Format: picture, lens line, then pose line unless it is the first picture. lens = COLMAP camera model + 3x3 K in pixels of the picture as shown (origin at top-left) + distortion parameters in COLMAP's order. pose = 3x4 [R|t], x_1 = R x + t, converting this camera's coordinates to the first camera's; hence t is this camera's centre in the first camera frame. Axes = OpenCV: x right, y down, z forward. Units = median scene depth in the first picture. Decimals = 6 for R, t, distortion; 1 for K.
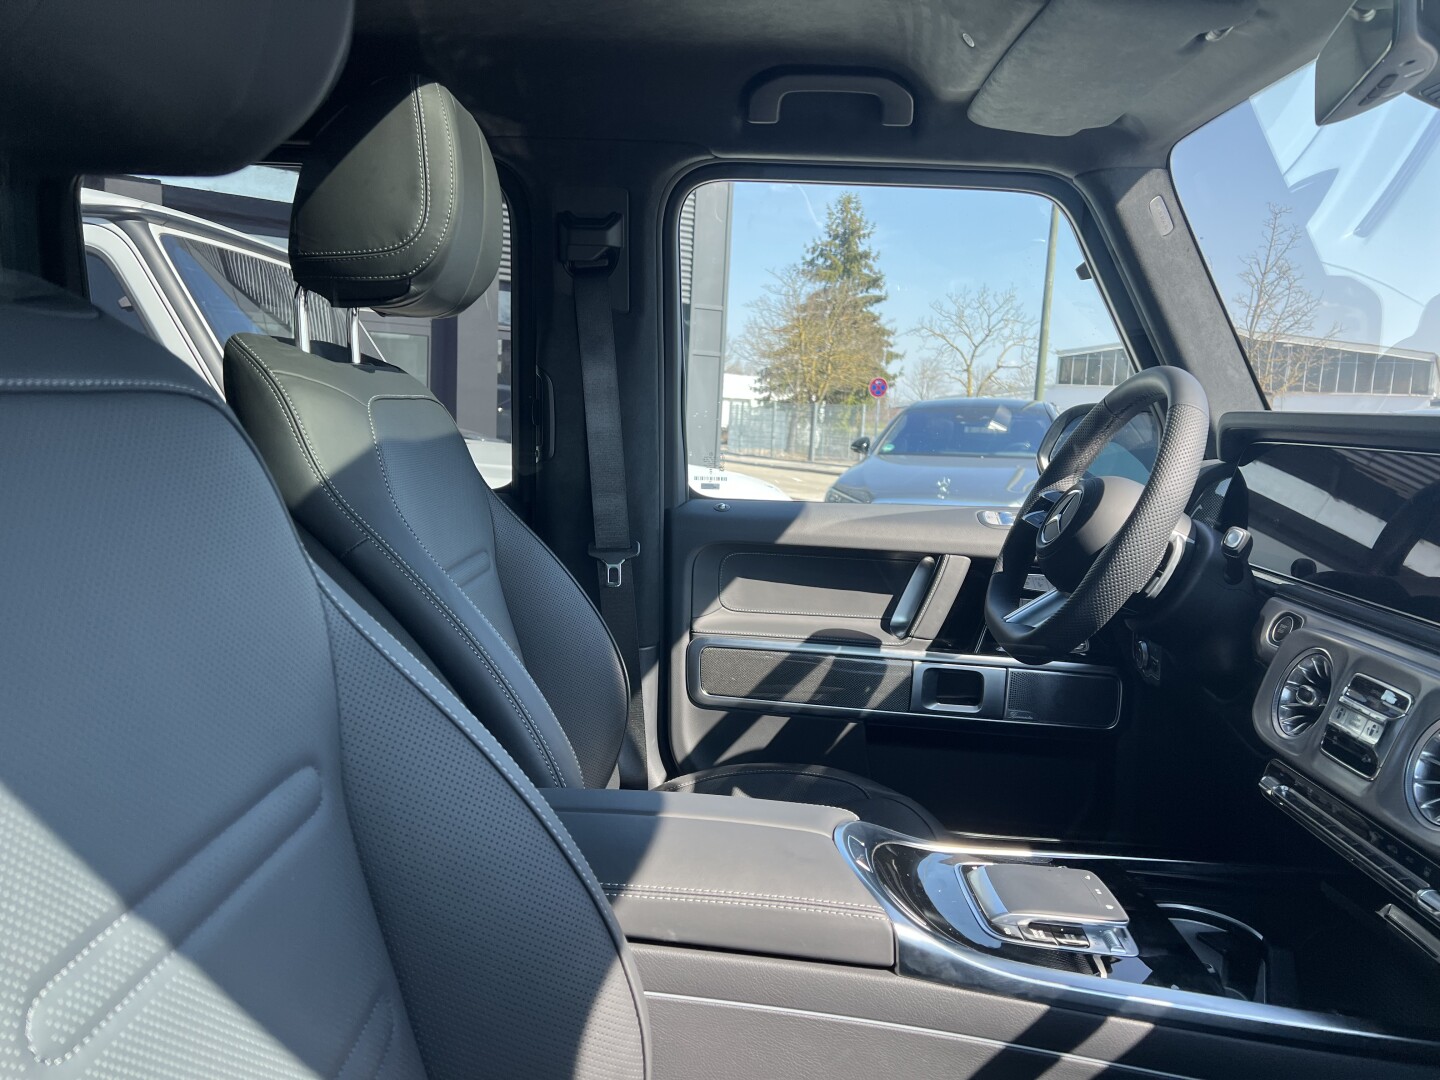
lens RADIAL K [[1079.6, 0, 722.7], [0, 1079.6, 534.1], [0, 0, 1]] dist [0.057622, -0.065348]
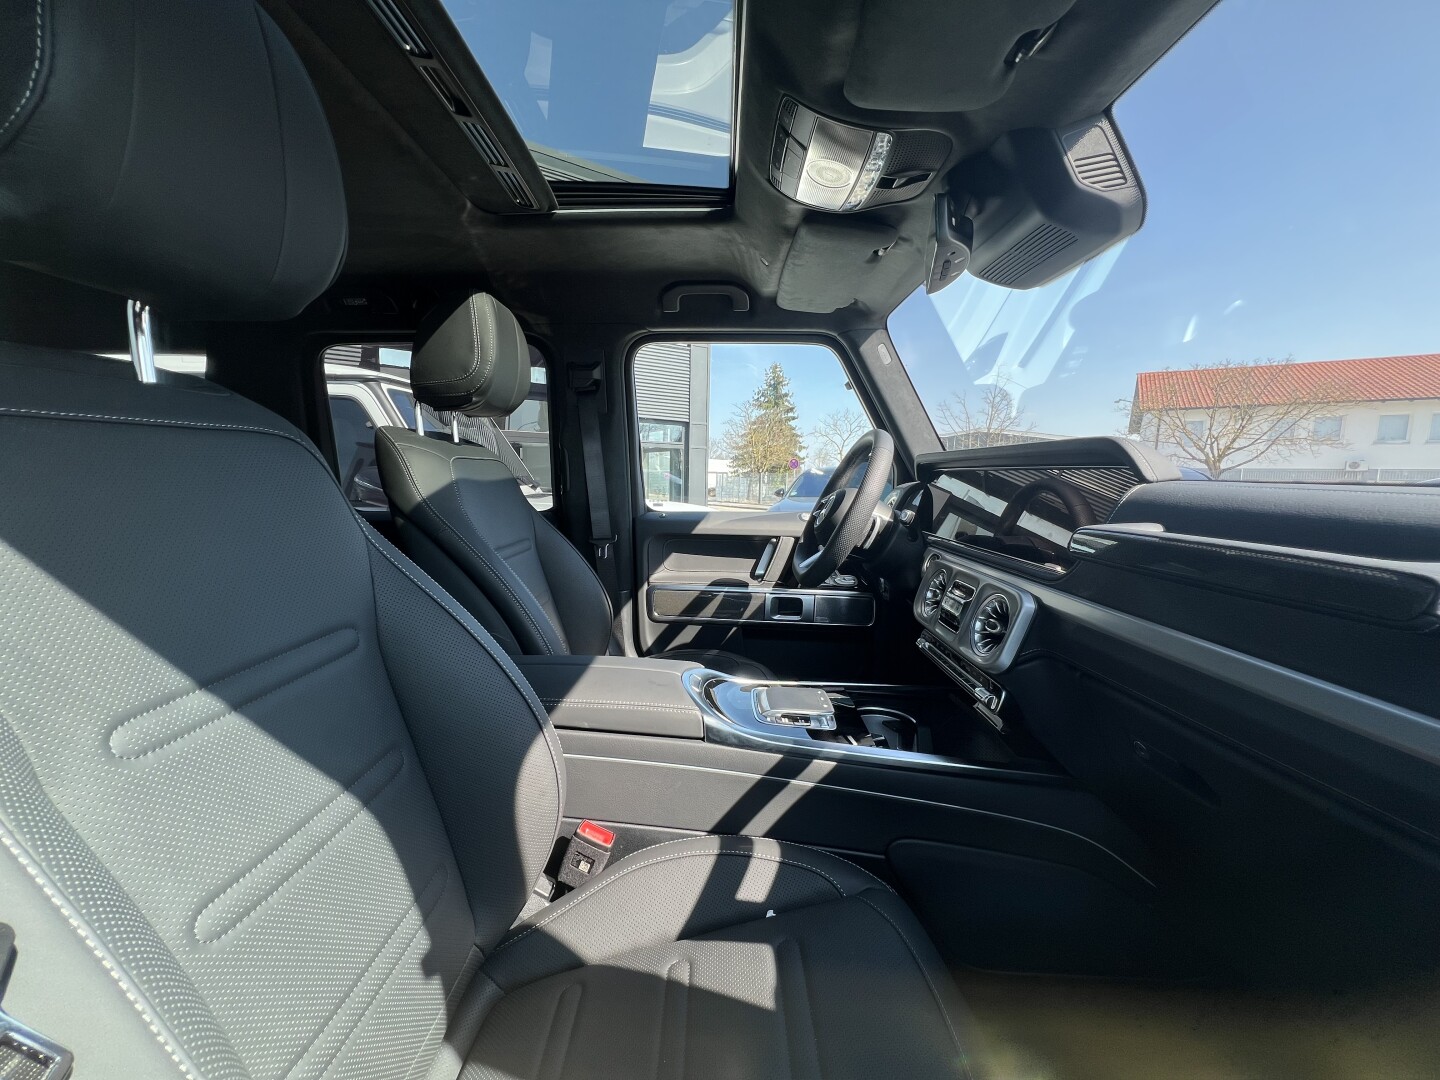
lens RADIAL K [[572.6, 0, 711.3], [0, 572.6, 541.0], [0, 0, 1]] dist [0.000174, 0.000466]
pose [[0.999469, -0.031097, -0.009733, 0.093690], [0.031027, 0.999492, -0.007263, 0.030230], [0.009954, 0.006957, 0.999926, -0.000466]]
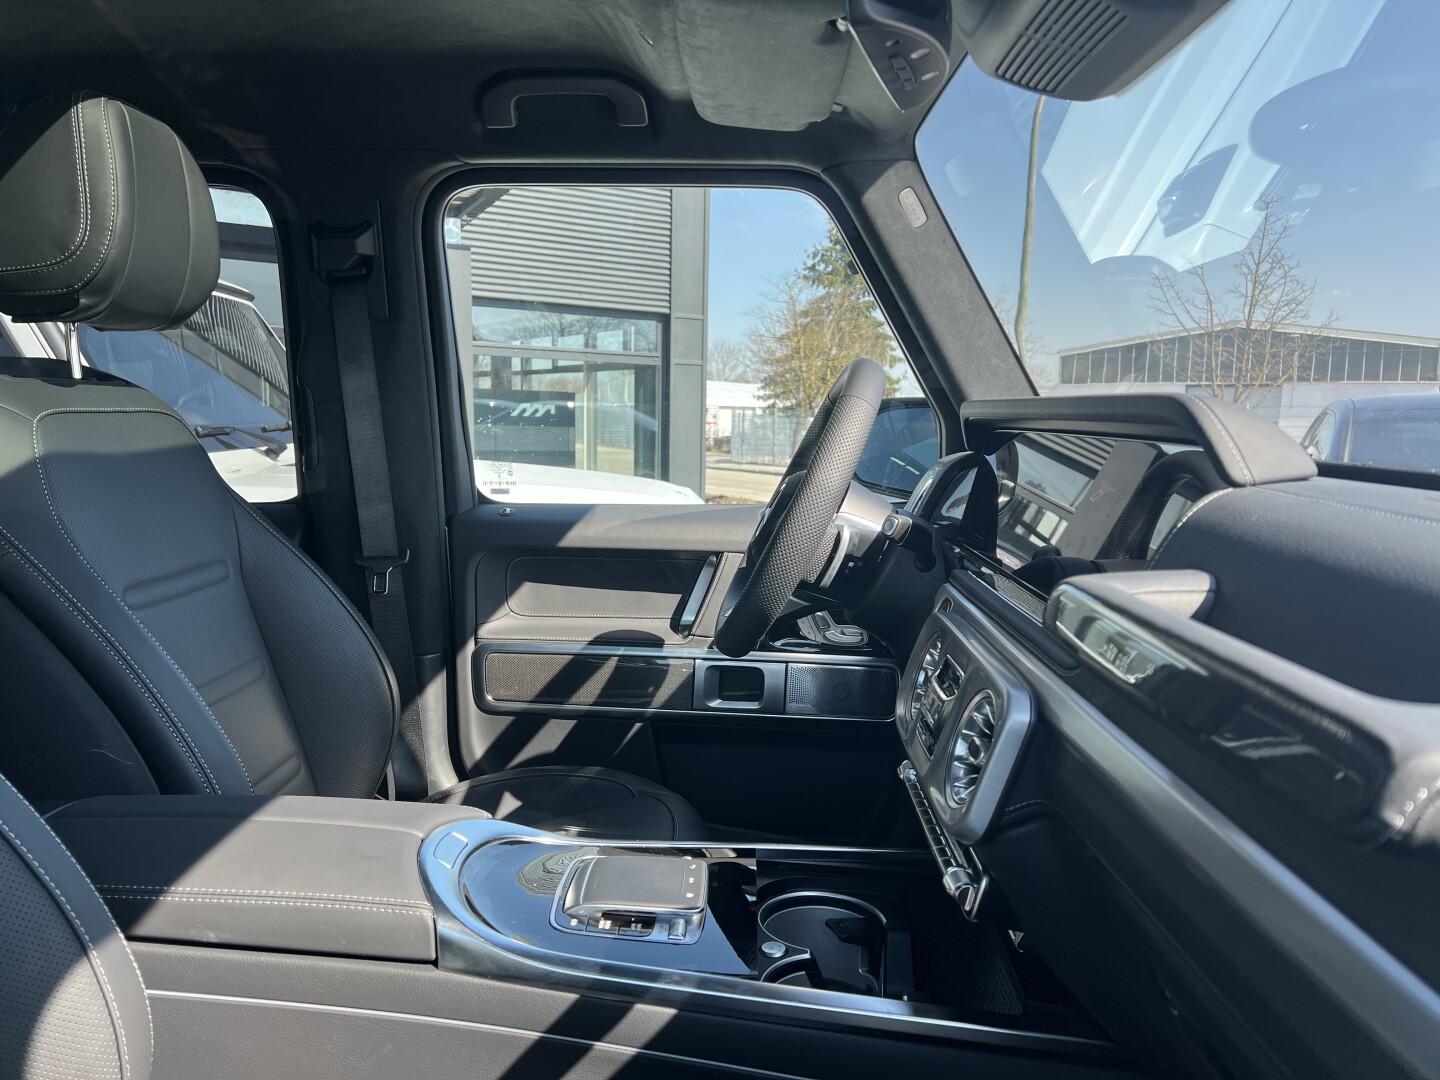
lens RADIAL K [[1079.6, 0, 722.6], [0, 1079.6, 540.4], [0, 0, 1]] dist [0.057622, -0.065348]
pose [[0.999436, -0.029891, -0.015325, 0.219827], [0.029853, 0.999551, -0.002739, 0.010452], [0.015400, 0.002280, 0.999879, 0.000424]]
